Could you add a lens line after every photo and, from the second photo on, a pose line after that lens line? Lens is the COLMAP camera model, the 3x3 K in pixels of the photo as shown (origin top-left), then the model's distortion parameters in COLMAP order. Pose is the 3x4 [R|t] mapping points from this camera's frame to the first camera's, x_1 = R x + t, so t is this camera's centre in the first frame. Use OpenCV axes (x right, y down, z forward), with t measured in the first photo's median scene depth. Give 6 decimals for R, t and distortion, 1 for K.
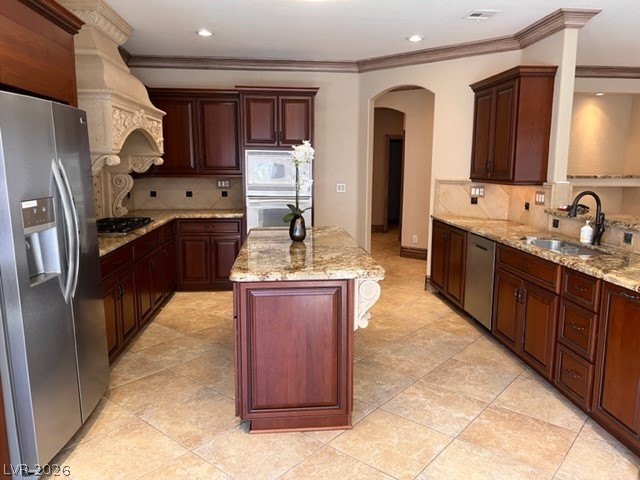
lens RADIAL K [[479.2, 0, 319.9], [0, 479.2, 236.5], [0, 0, 1]] dist [0.049903, -0.048993]
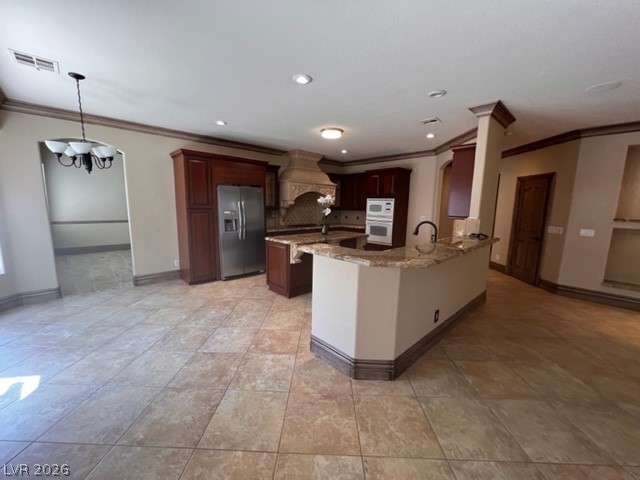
lens RADIAL K [[255.7, 0, 319.5], [0, 255.7, 241.9], [0, 0, 1]] dist [0.000503, 0.000275]
pose [[0.622014, 0.119051, -0.773903, 0.643696], [-0.131472, 0.990221, 0.046659, -0.008091], [0.771890, 0.072724, 0.631583, 0.095434]]
